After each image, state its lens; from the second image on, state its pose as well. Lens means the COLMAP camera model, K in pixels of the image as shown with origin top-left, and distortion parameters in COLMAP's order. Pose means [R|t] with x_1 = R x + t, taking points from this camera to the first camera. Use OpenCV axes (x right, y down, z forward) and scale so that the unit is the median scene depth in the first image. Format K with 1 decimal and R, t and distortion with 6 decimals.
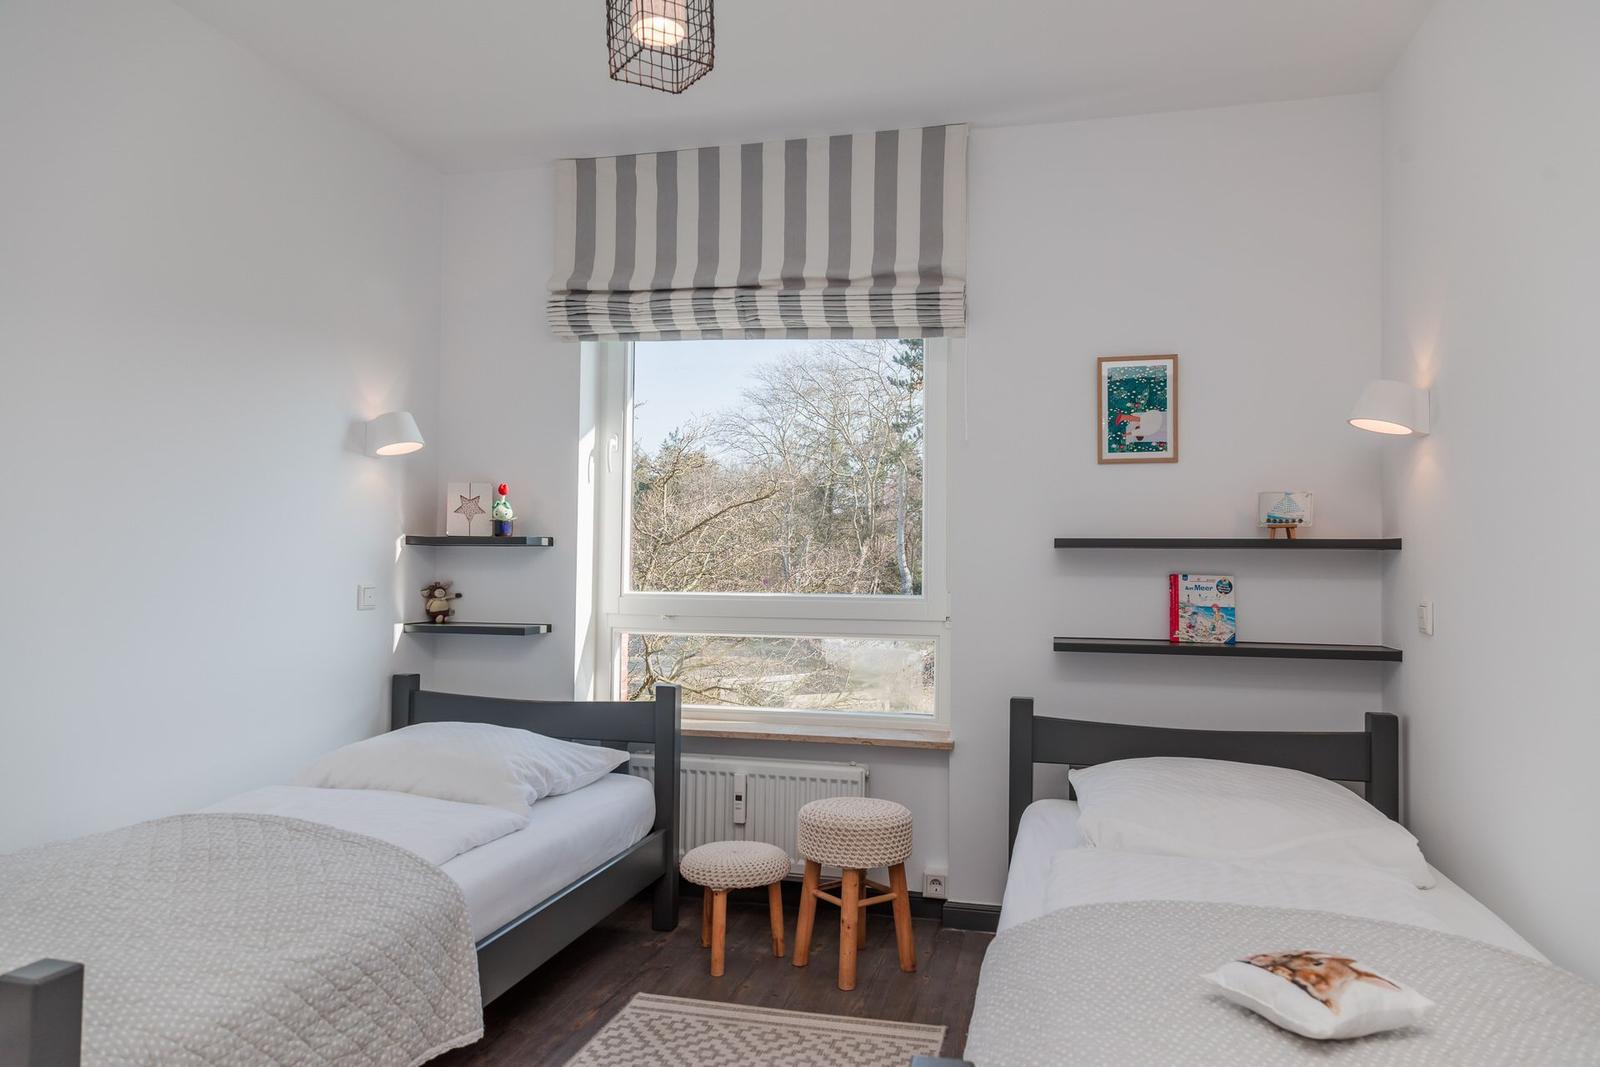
lens RADIAL K [[1055.8, 0, 800.0], [0, 1055.8, 533.5], [0, 0, 1]] dist [-0.002528, 0.000882]
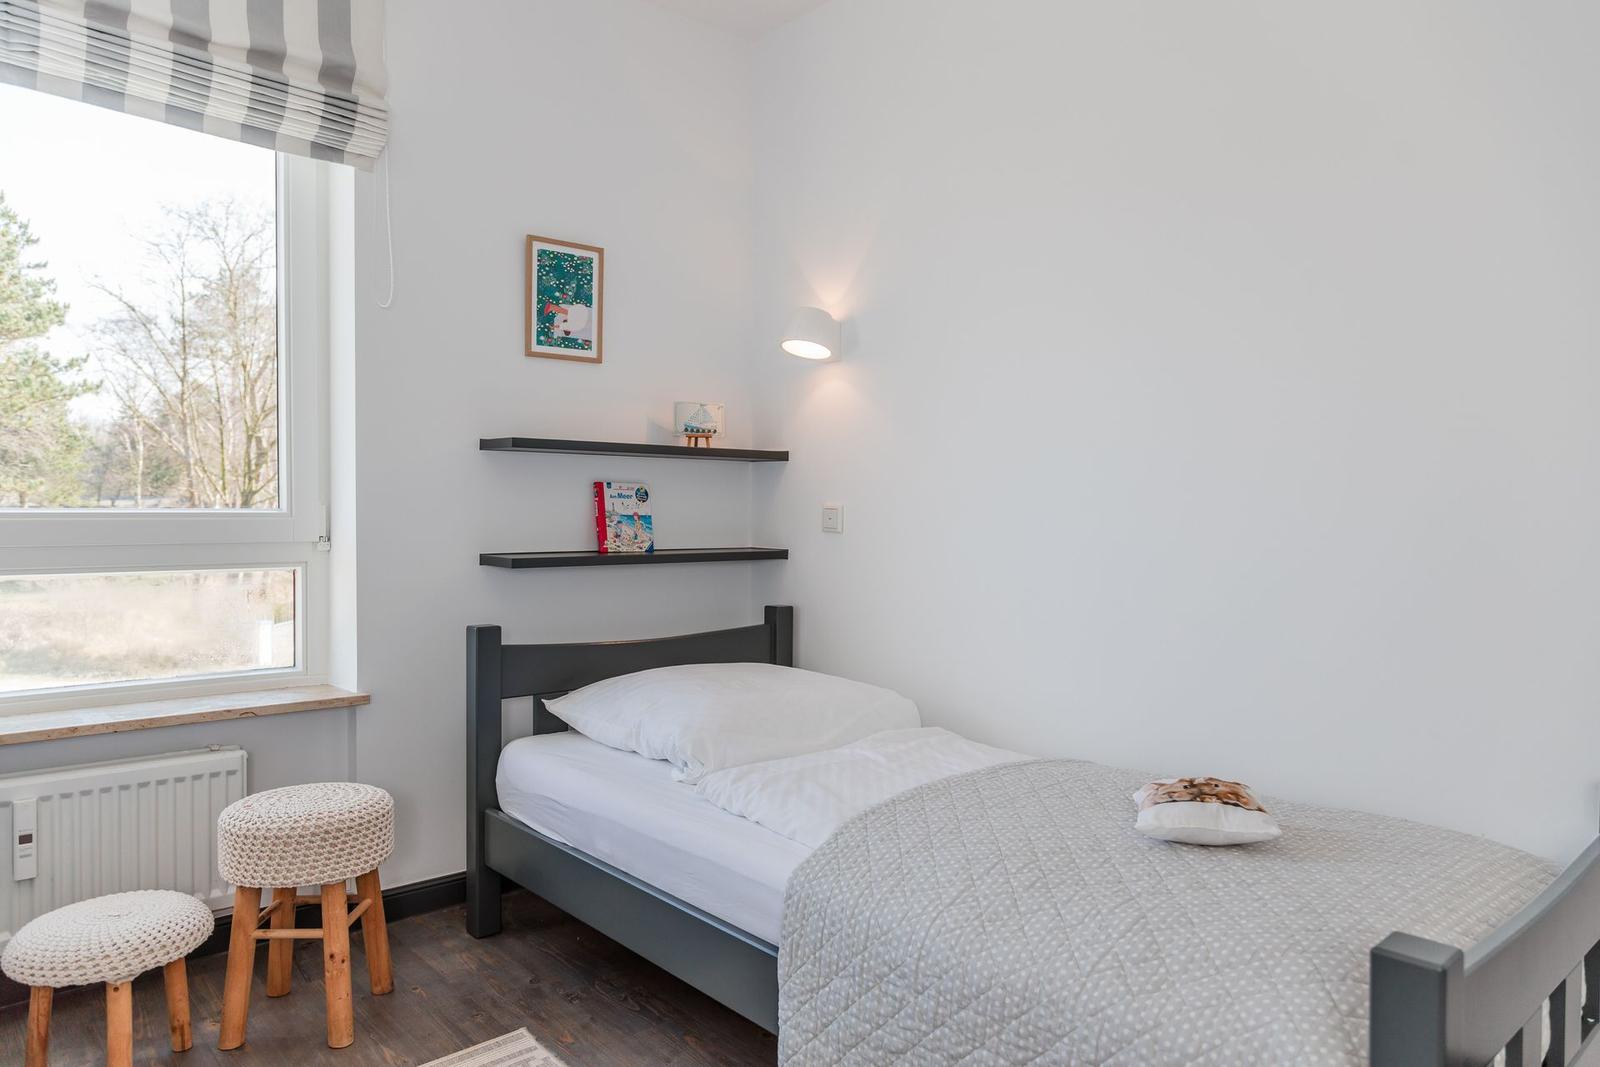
lens RADIAL K [[1055.8, 0, 800.0], [0, 1055.8, 533.5], [0, 0, 1]] dist [-0.002528, 0.000882]
pose [[0.562693, -0.027514, 0.826208, -0.328969], [-0.027594, 0.998264, 0.052037, 0.030413], [-0.826206, -0.052079, 0.560956, 0.313506]]
